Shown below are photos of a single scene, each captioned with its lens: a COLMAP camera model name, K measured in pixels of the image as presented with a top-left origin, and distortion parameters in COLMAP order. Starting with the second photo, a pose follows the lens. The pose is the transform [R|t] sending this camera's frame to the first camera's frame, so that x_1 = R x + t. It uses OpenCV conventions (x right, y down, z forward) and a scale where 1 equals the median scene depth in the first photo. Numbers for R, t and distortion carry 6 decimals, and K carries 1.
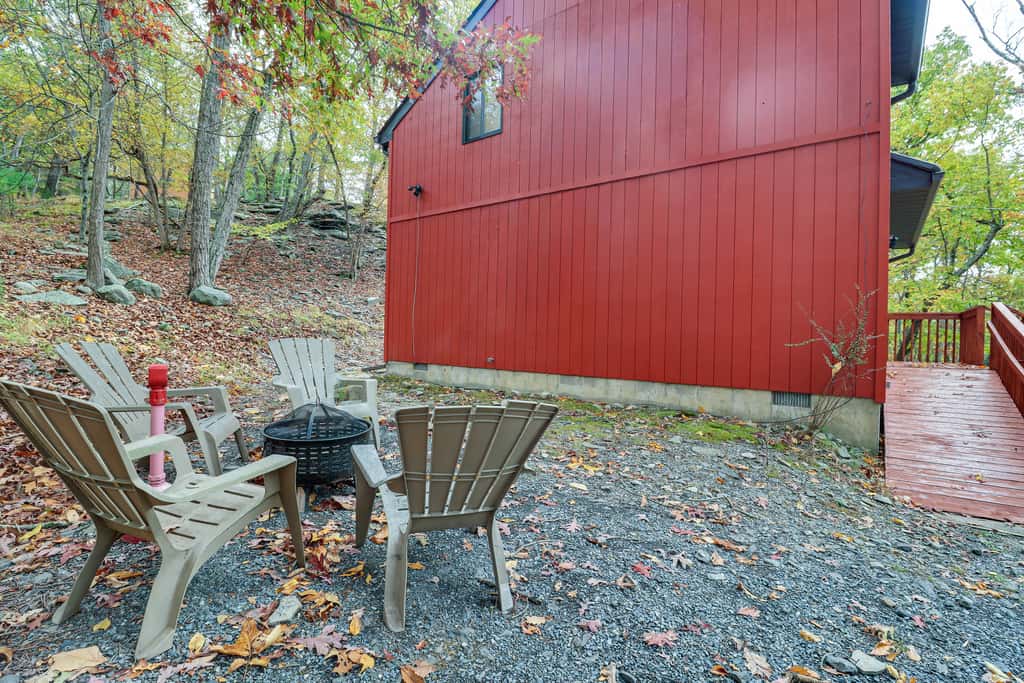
lens RADIAL K [[489.8, 0, 512.0], [0, 489.8, 341.5], [0, 0, 1]] dist [-0.010273, -0.000516]
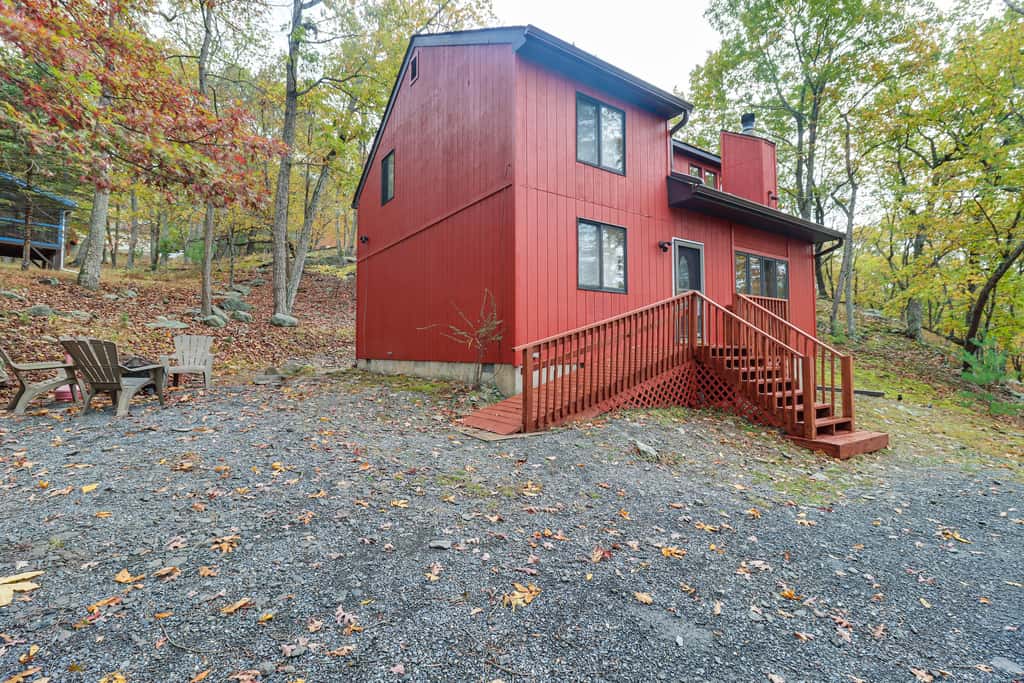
lens RADIAL K [[489.8, 0, 512.0], [0, 489.8, 341.5], [0, 0, 1]] dist [-0.010273, -0.000516]
pose [[0.947677, -0.033511, -0.317468, 0.629949], [0.021249, 0.998891, -0.042009, 0.058901], [0.318523, 0.033065, 0.947338, -0.207001]]
